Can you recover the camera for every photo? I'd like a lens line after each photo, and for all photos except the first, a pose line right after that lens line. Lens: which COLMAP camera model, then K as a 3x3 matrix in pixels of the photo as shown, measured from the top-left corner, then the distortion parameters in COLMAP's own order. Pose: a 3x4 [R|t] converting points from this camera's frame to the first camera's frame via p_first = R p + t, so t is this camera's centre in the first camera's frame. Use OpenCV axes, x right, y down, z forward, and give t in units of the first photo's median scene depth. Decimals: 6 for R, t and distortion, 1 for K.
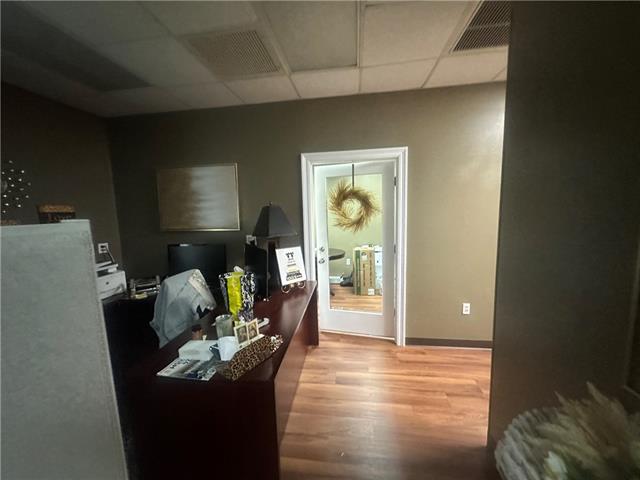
lens RADIAL K [[258.7, 0, 320.0], [0, 258.7, 240.0], [0, 0, 1]] dist [-0.000153, -0.000020]
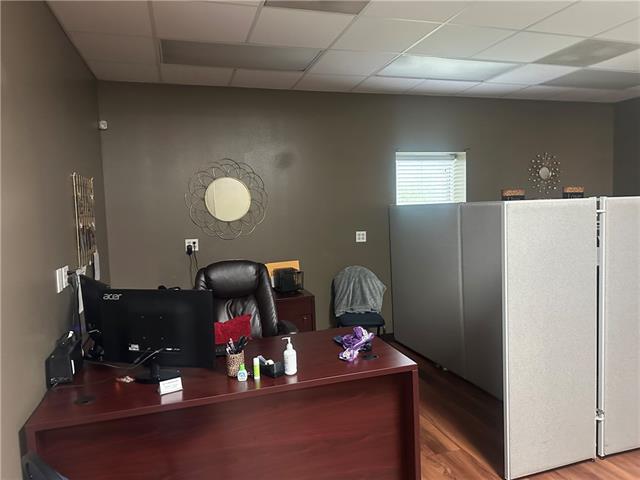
lens RADIAL K [[444.8, 0, 320.0], [0, 444.8, 240.0], [0, 0, 1]] dist [0.051877, -0.060875]
pose [[0.418672, 0.086768, -0.903983, 0.474933], [-0.087333, 0.994658, 0.055024, 0.113746], [0.903929, 0.055911, 0.424013, -1.065011]]
